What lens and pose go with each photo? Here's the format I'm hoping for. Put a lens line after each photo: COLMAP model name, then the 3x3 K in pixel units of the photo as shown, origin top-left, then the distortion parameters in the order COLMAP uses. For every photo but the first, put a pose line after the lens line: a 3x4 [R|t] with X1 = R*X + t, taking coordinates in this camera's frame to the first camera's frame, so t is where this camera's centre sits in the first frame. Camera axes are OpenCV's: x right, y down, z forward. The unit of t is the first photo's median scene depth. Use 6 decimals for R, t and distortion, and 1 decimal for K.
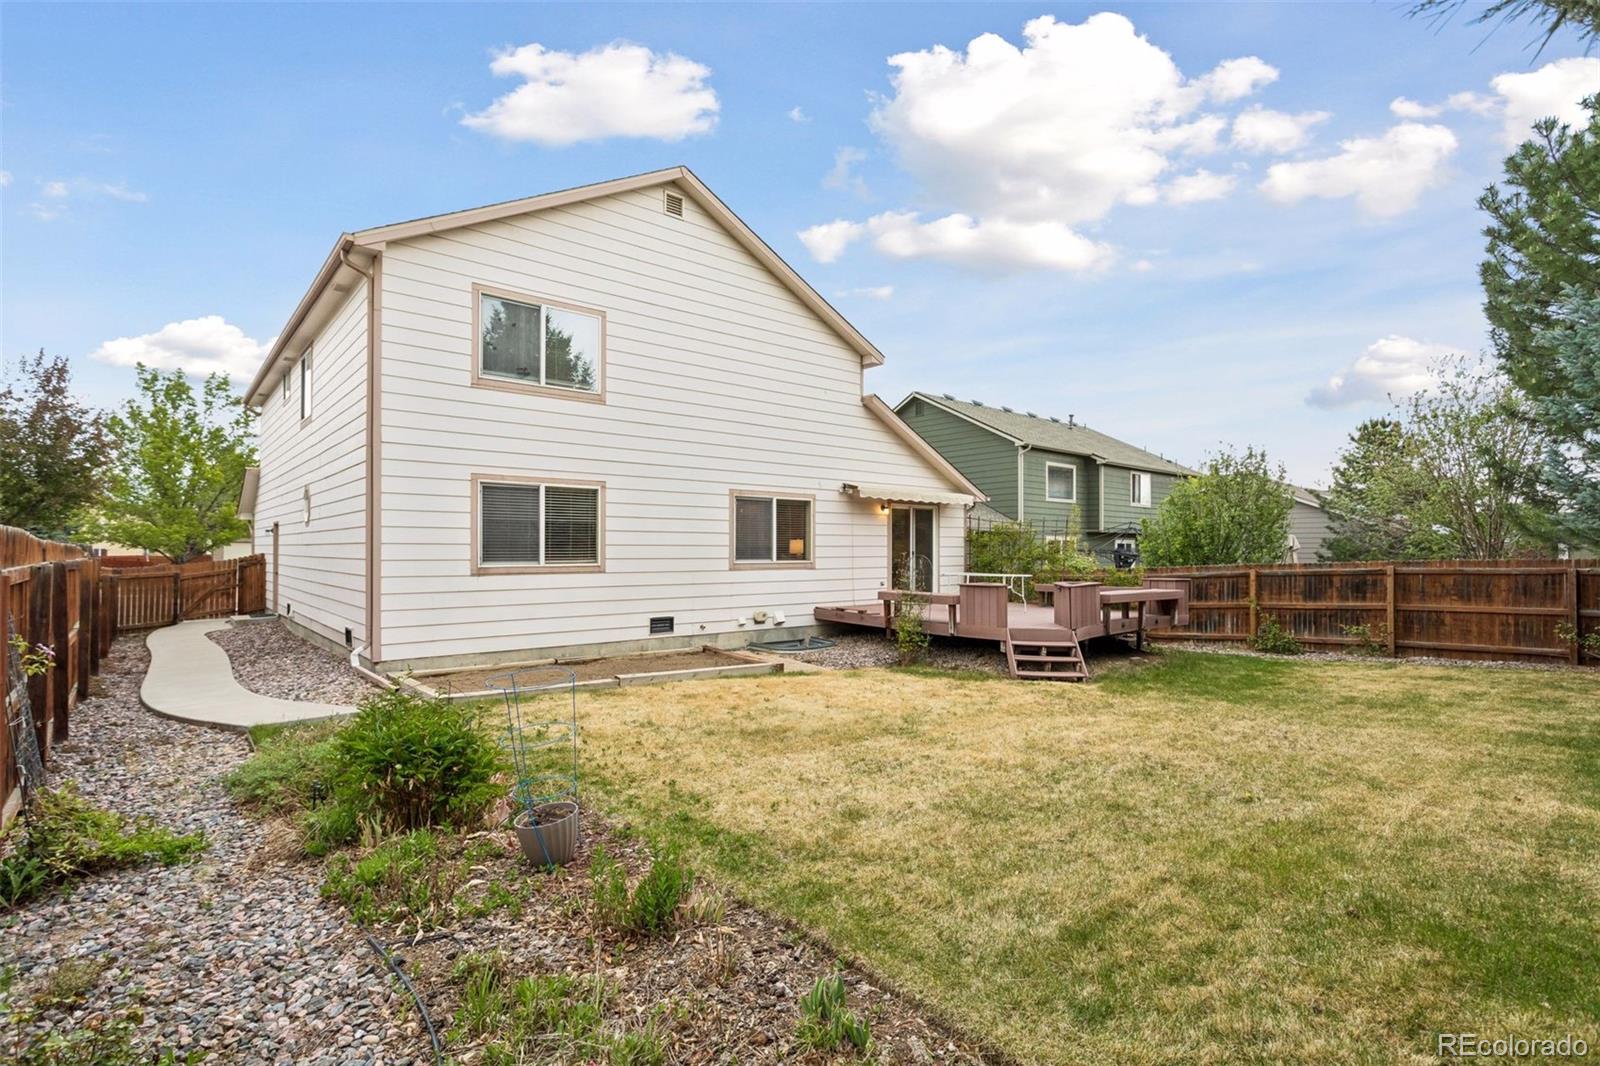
lens RADIAL K [[768.3, 0, 799.2], [0, 768.3, 548.2], [0, 0, 1]] dist [0.004933, 0.002334]
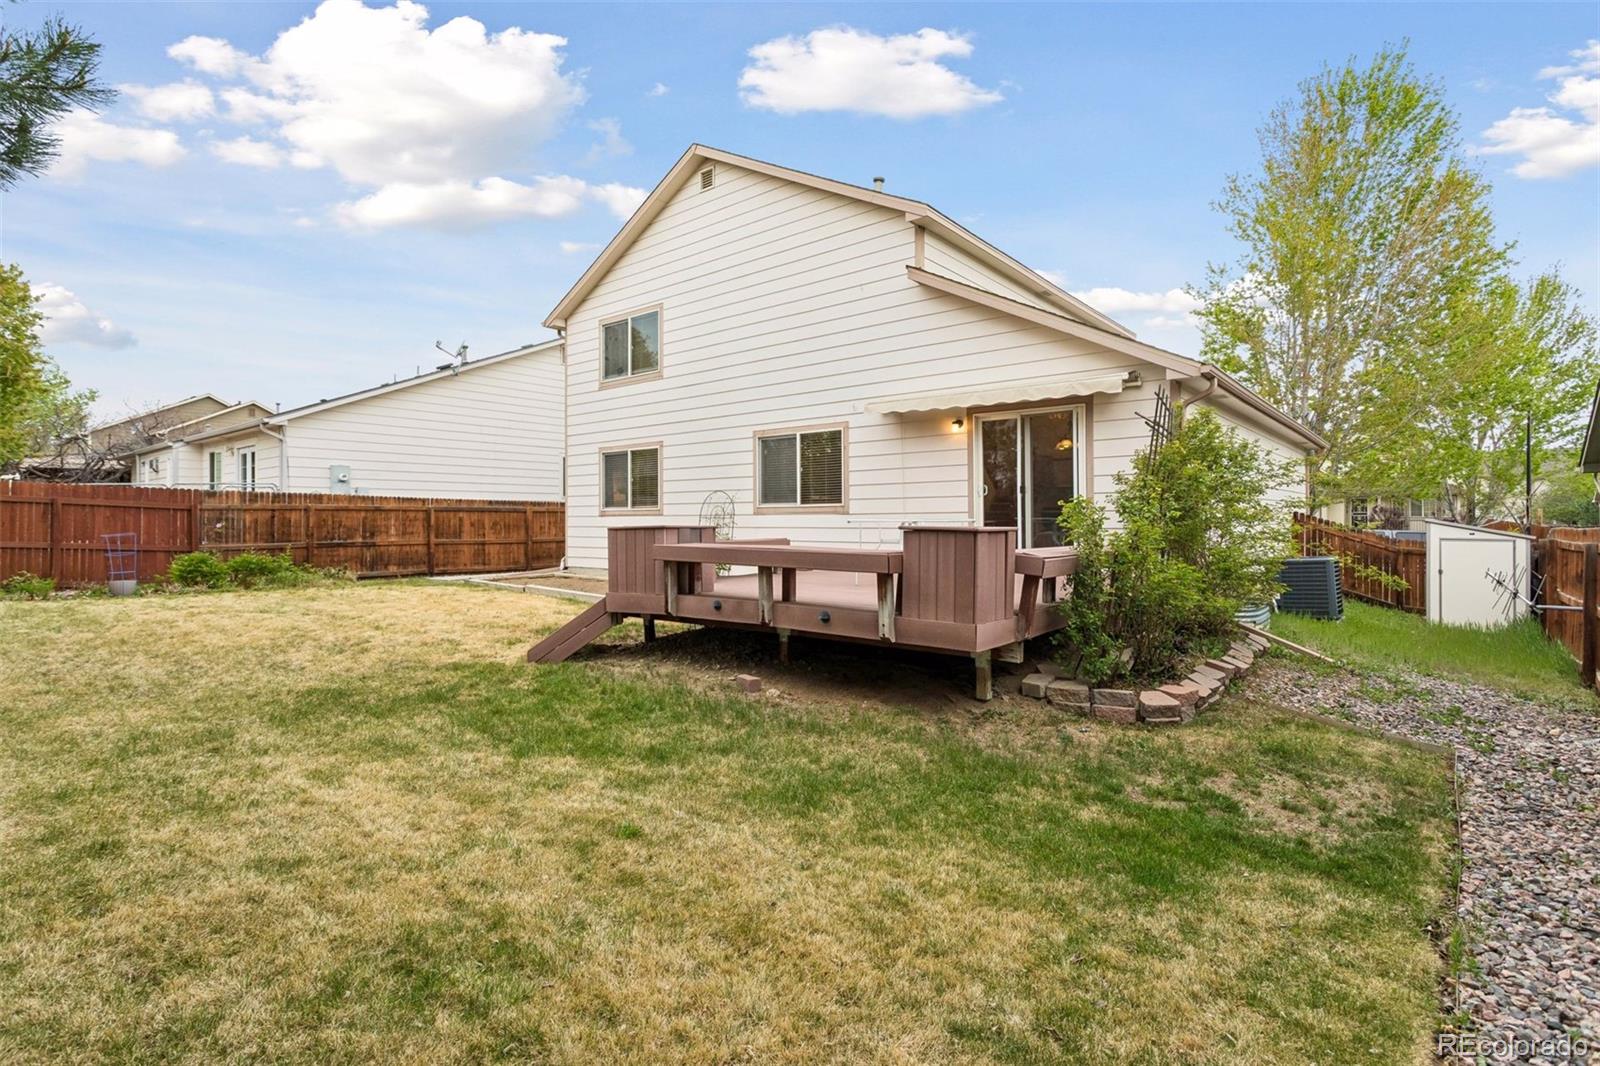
lens RADIAL K [[768.3, 0, 798.2], [0, 768.3, 516.3], [0, 0, 1]] dist [0.004933, 0.002334]
pose [[0.164467, -0.001097, -0.986382, 0.875494], [0.011903, 0.999929, 0.000873, 0.030703], [0.986311, -0.011884, 0.164468, 0.886046]]
